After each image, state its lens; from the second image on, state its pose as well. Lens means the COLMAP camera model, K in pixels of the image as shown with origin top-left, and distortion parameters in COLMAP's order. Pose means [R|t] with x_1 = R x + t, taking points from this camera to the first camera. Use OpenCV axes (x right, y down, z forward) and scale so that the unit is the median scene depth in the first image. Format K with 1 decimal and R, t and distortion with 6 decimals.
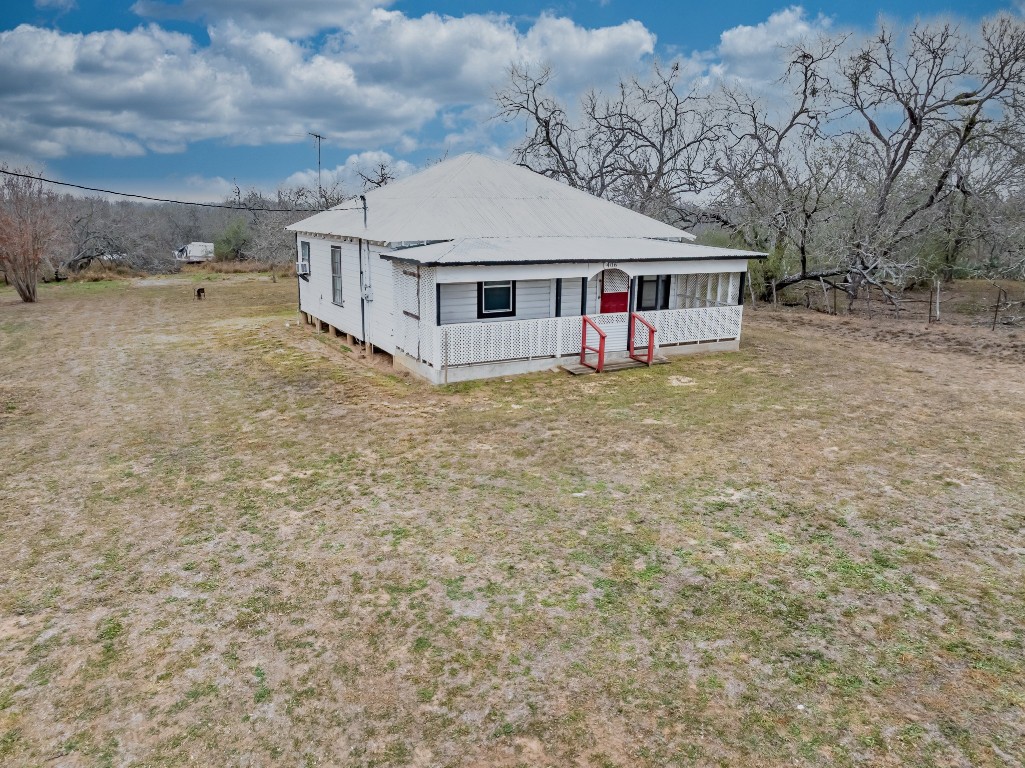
lens RADIAL K [[719.2, 0, 511.7], [0, 719.2, 384.0], [0, 0, 1]] dist [-0.010757, -0.005239]
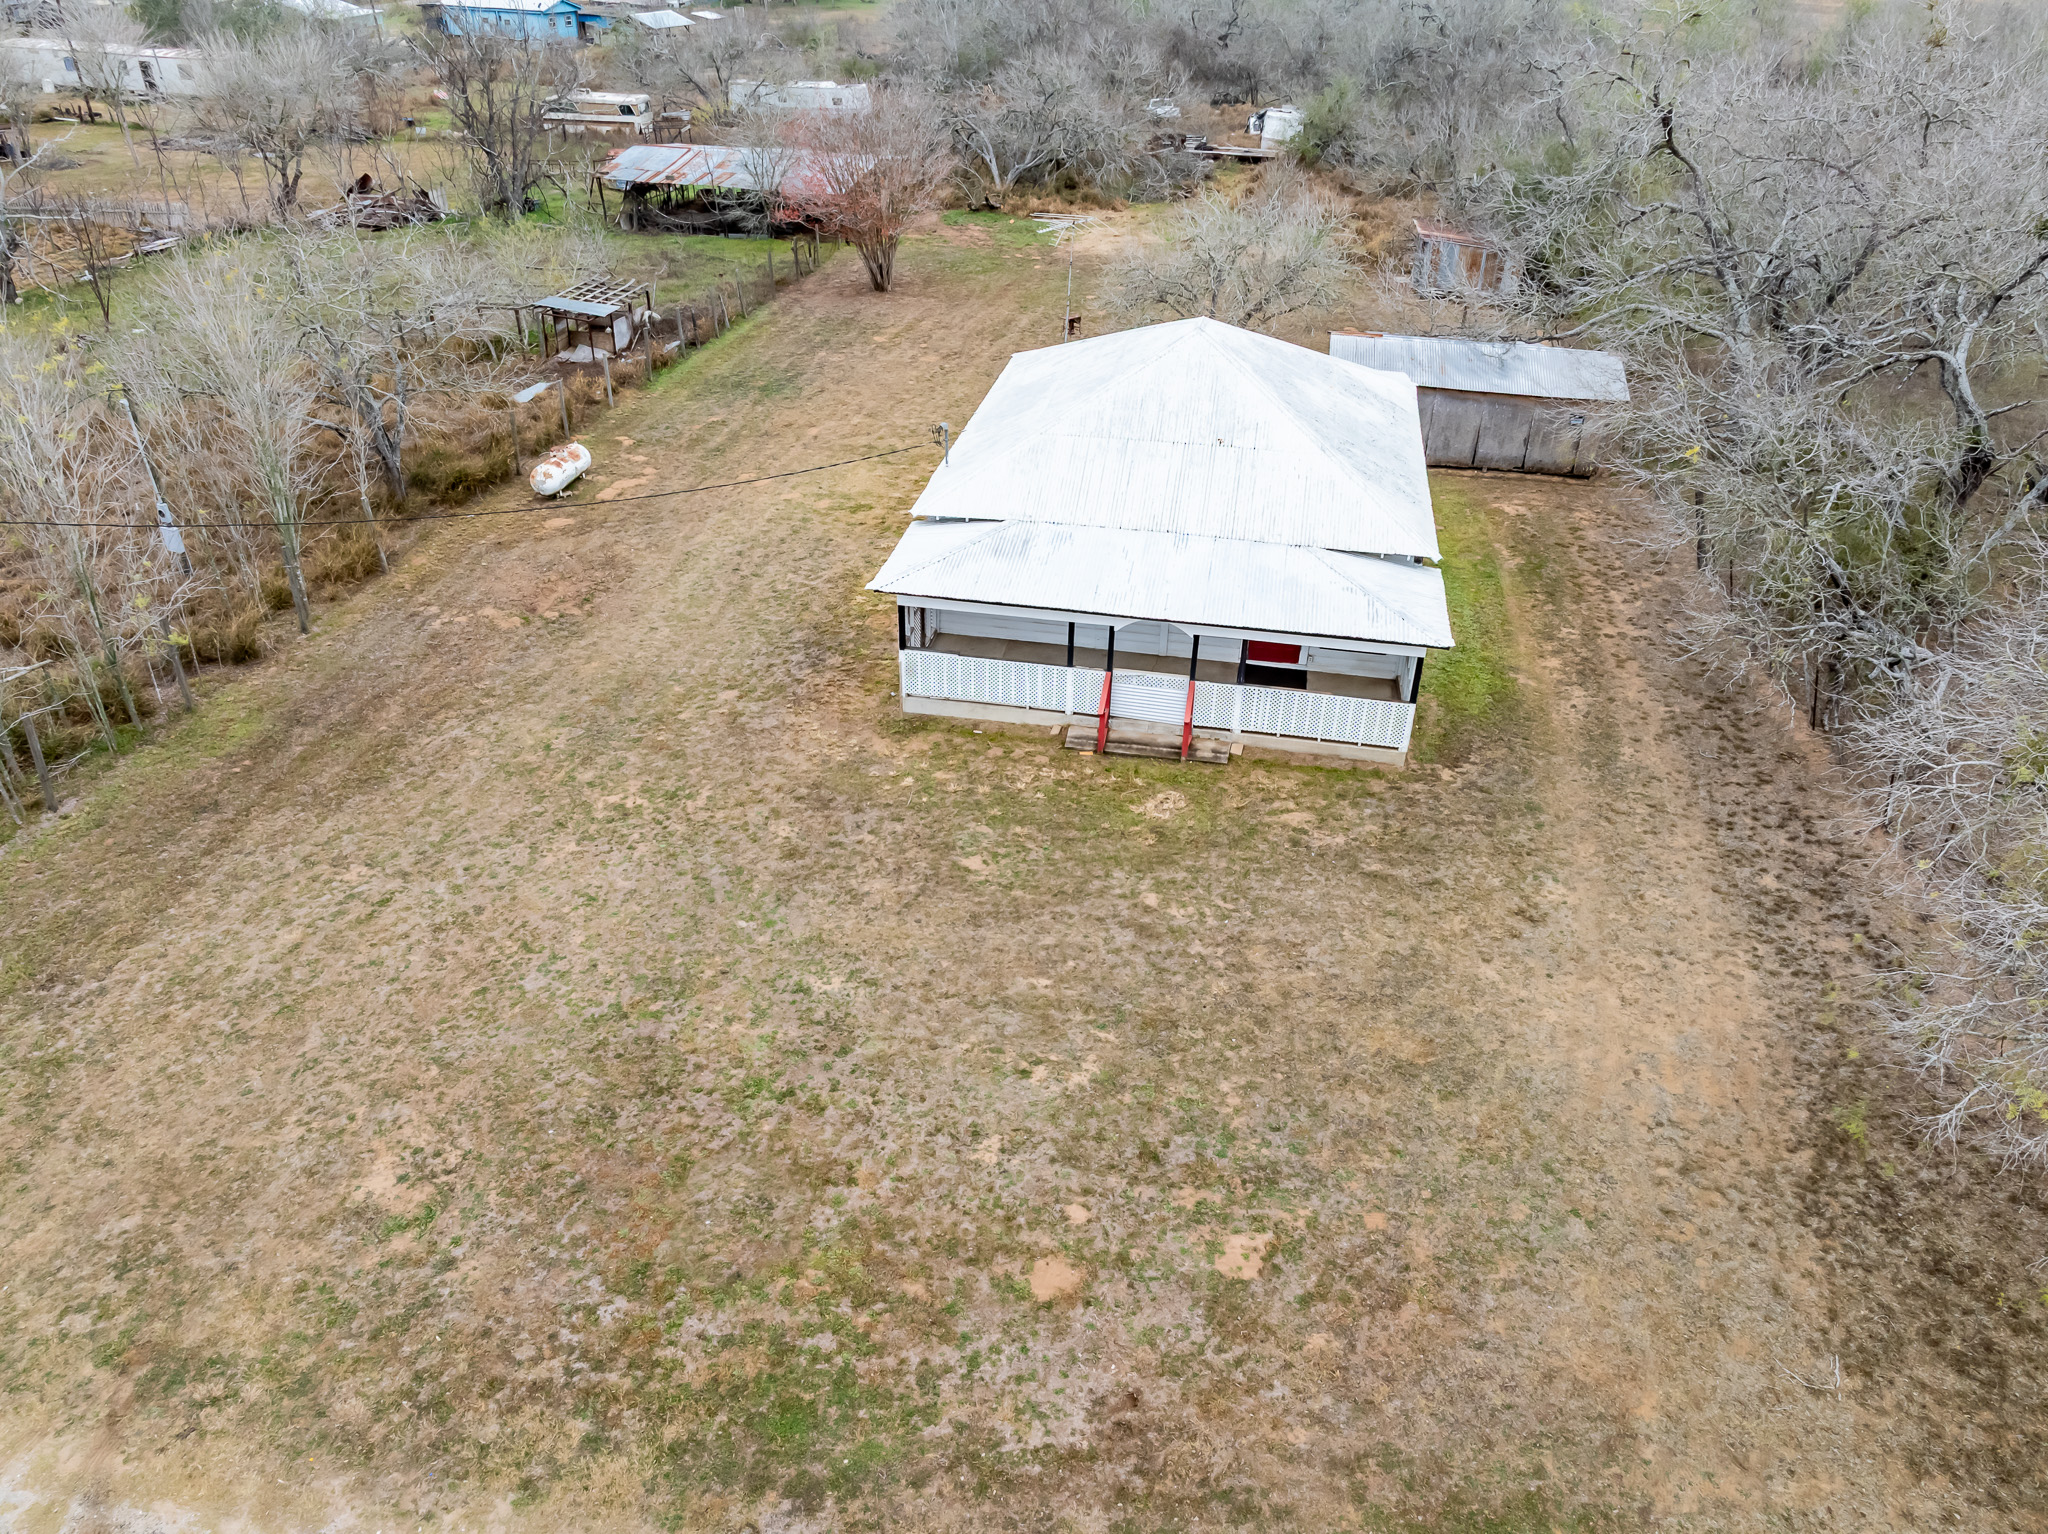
lens RADIAL K [[1437.0, 0, 1022.9], [0, 1437.0, 767.0], [0, 0, 1]] dist [-0.010757, -0.005239]
pose [[0.771993, 0.342942, -0.535181, 1.598192], [-0.161460, 0.920151, 0.356725, -0.966761], [0.614783, -0.188978, 0.765721, -0.385581]]
